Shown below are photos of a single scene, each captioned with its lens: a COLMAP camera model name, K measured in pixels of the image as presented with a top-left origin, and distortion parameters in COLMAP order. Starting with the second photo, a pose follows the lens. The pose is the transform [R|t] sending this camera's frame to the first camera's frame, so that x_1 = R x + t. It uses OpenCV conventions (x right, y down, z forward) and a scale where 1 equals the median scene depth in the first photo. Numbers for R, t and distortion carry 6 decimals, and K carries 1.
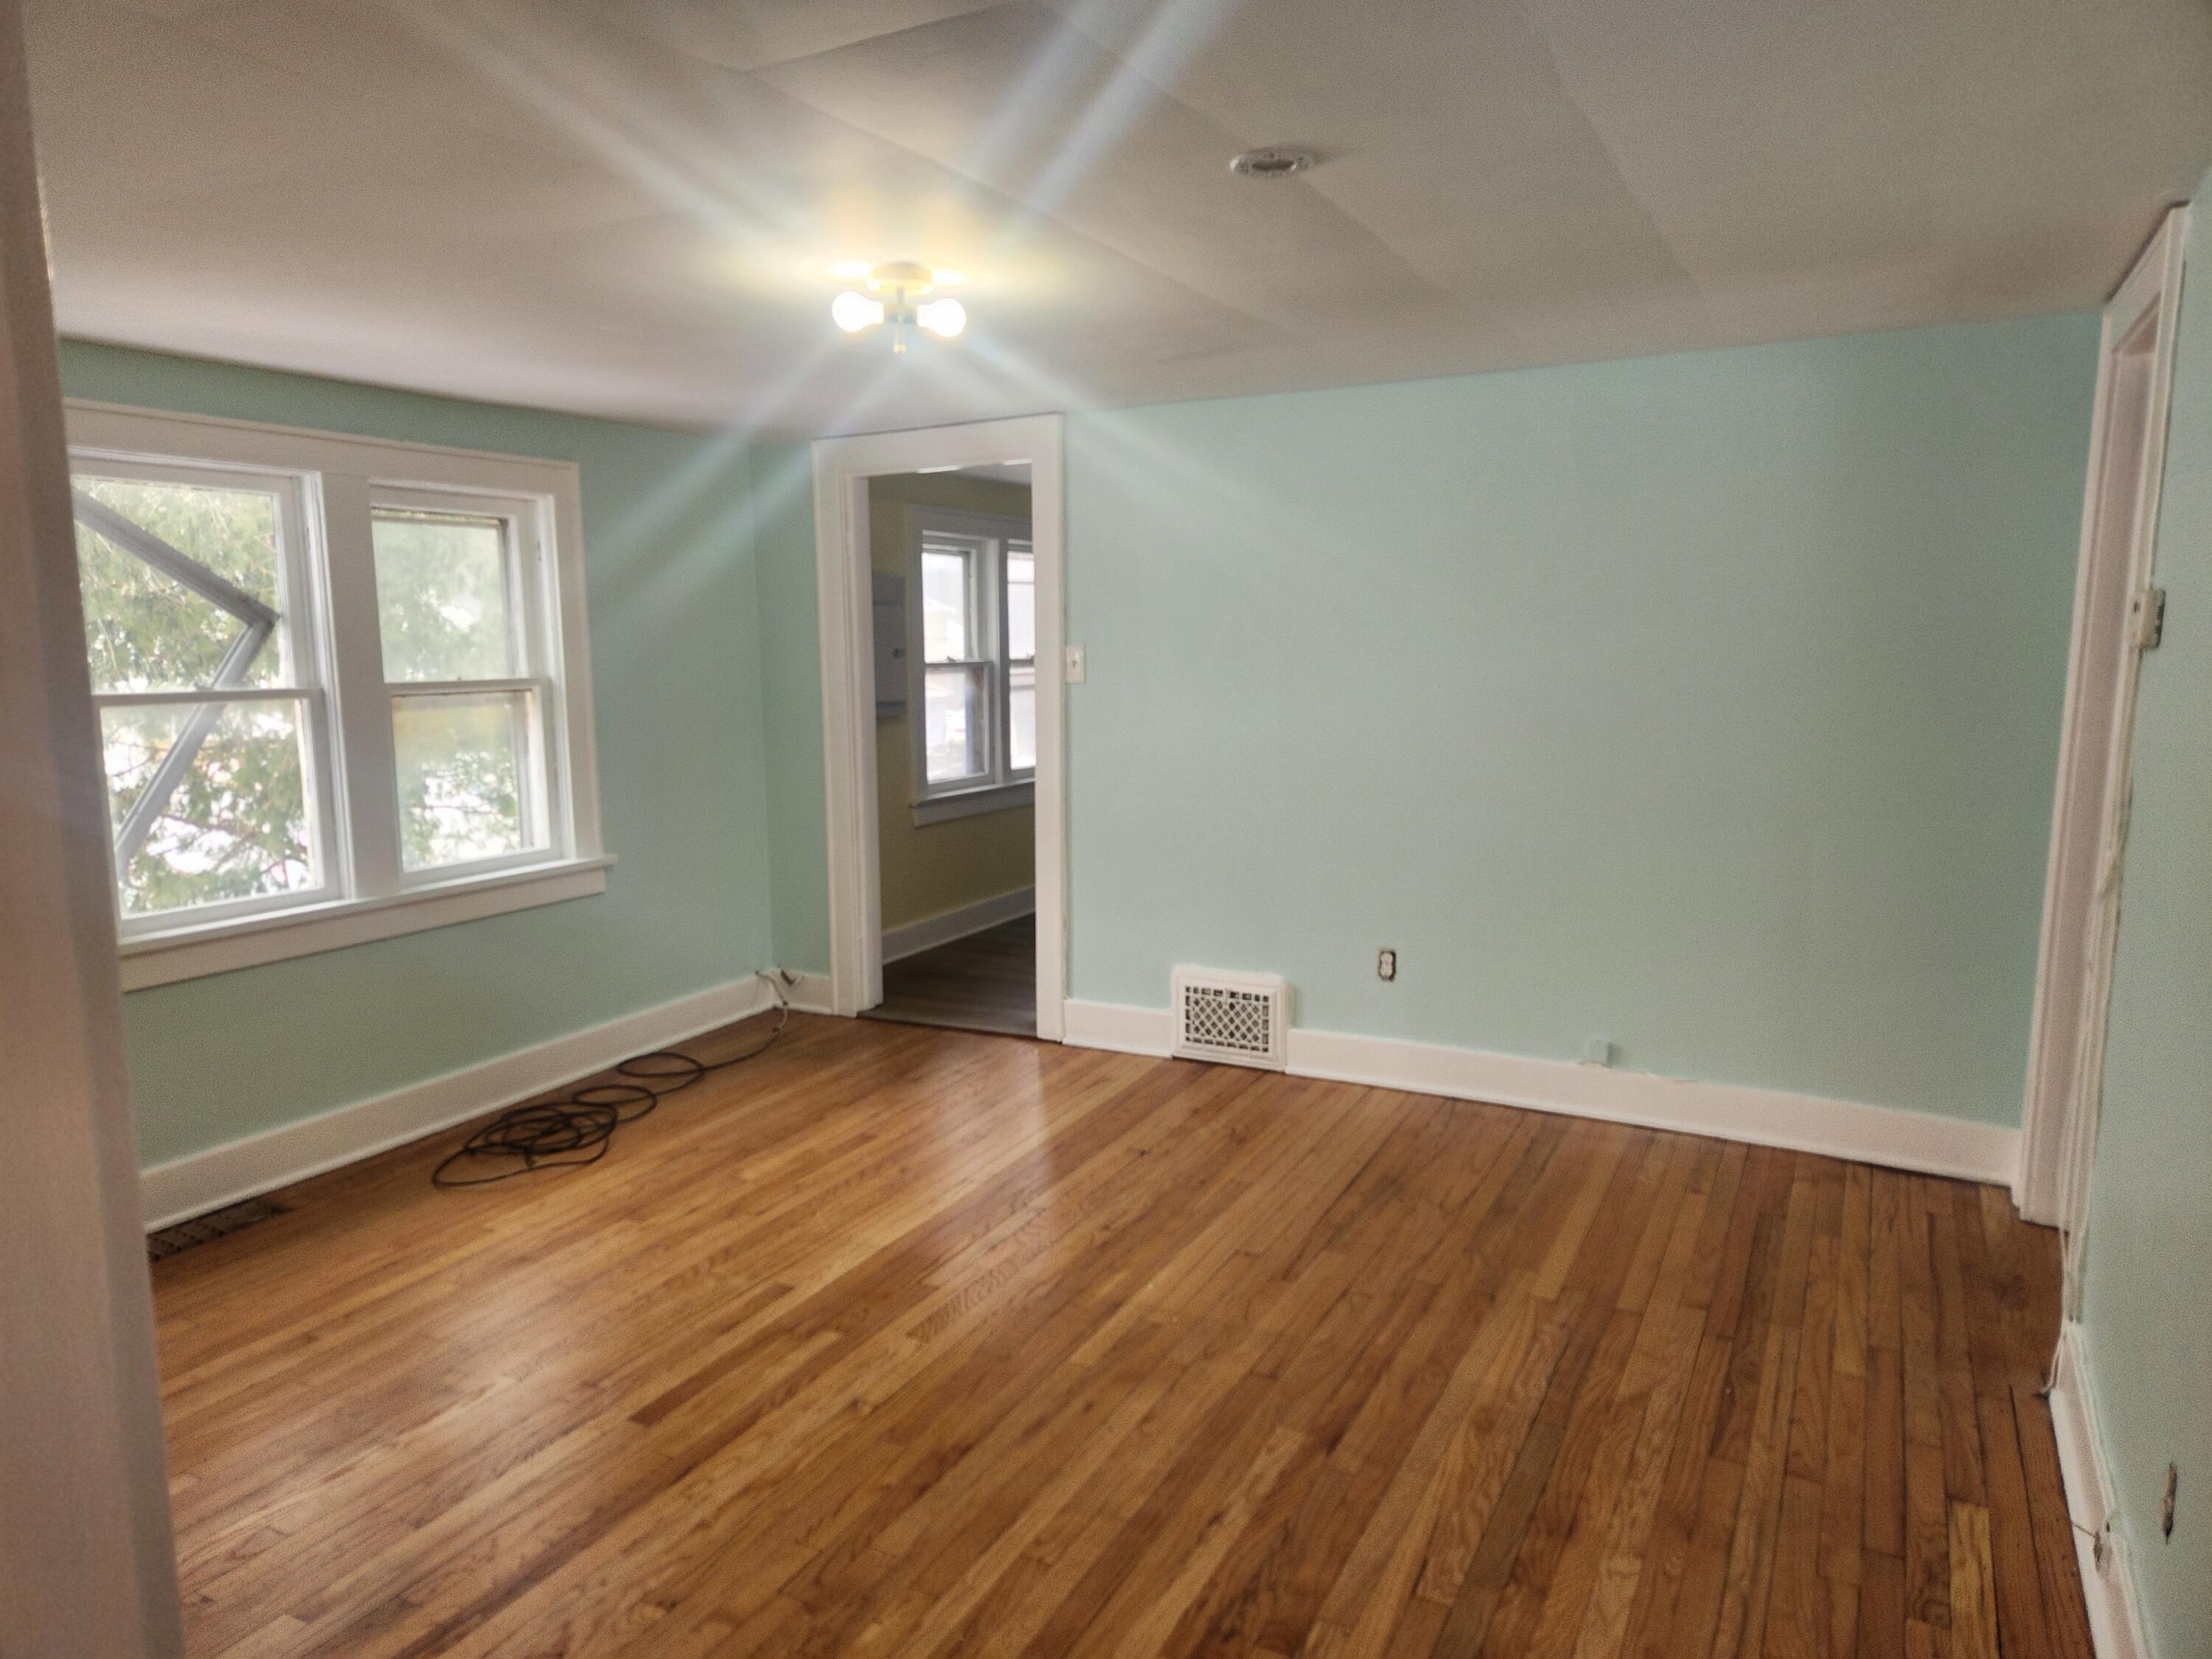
lens RADIAL K [[1706.8, 0, 1106.0], [0, 1706.8, 829.5], [0, 0, 1]] dist [0.010537, 0.002228]
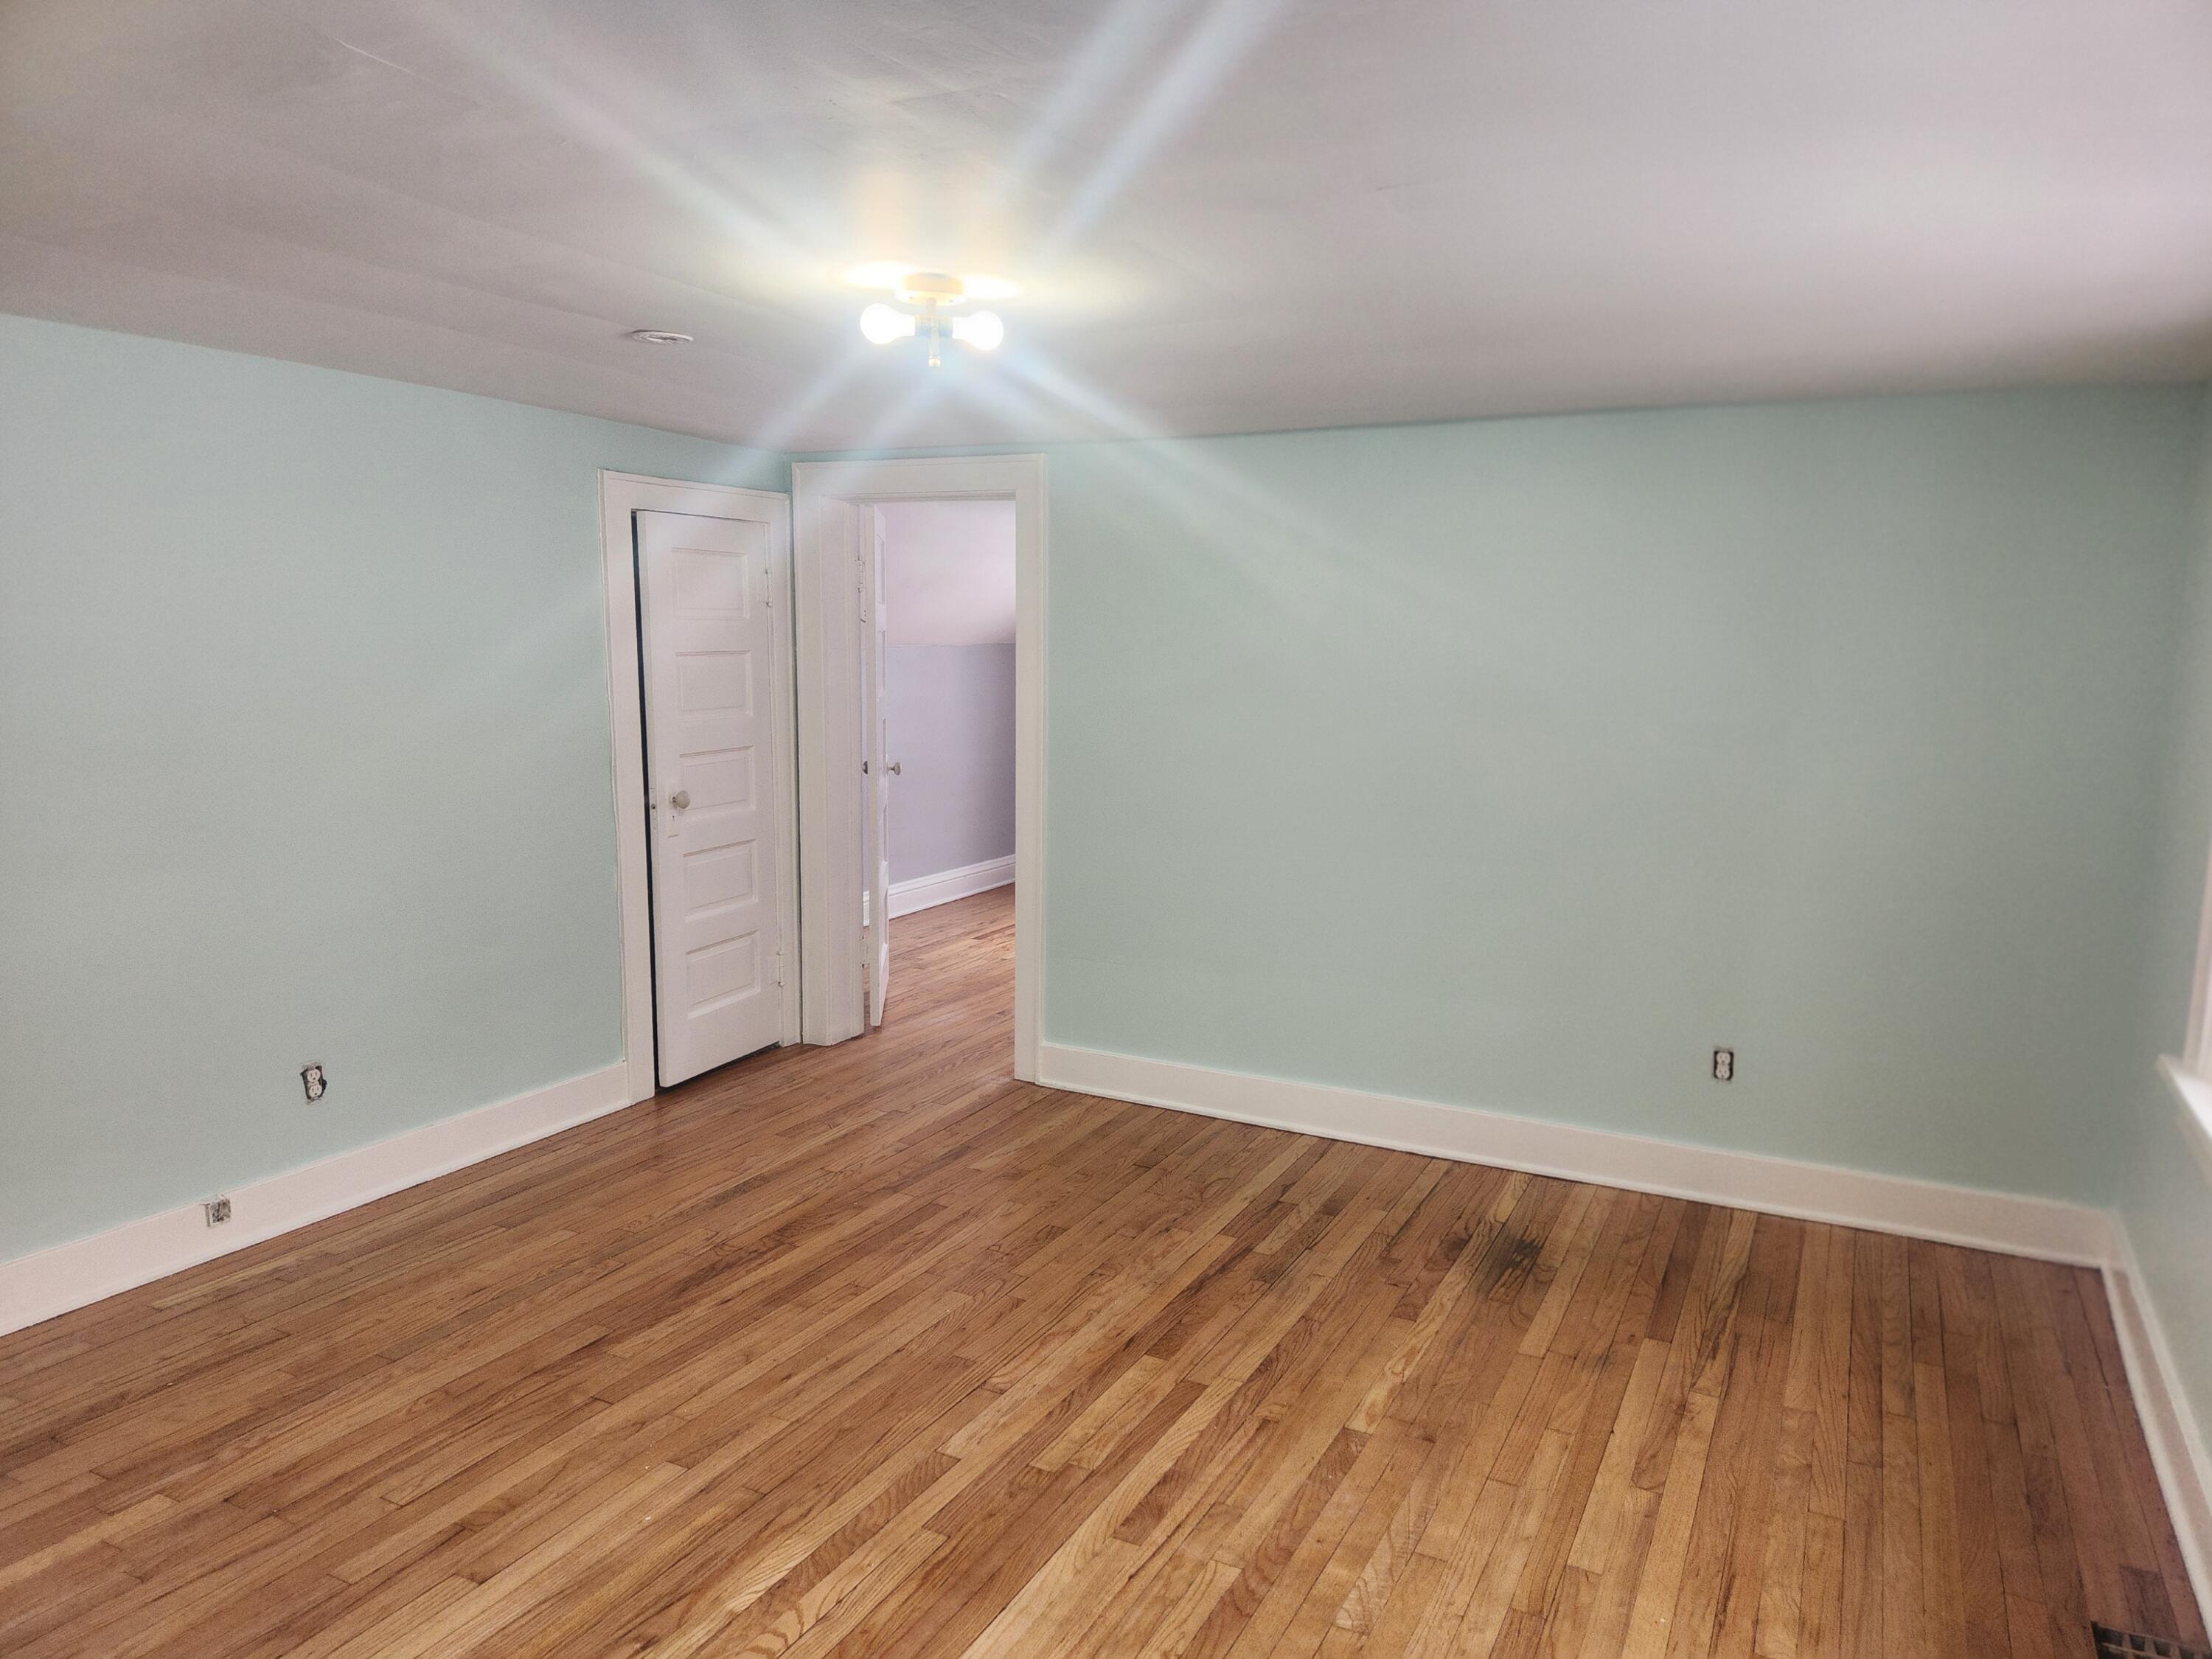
lens RADIAL K [[1706.8, 0, 1106.0], [0, 1706.8, 829.5], [0, 0, 1]] dist [0.010537, 0.002228]
pose [[-0.999995, -0.002639, -0.001722, -0.214042], [-0.002968, 0.972454, 0.233074, -0.257829], [0.001059, 0.233078, -0.972457, 2.009425]]
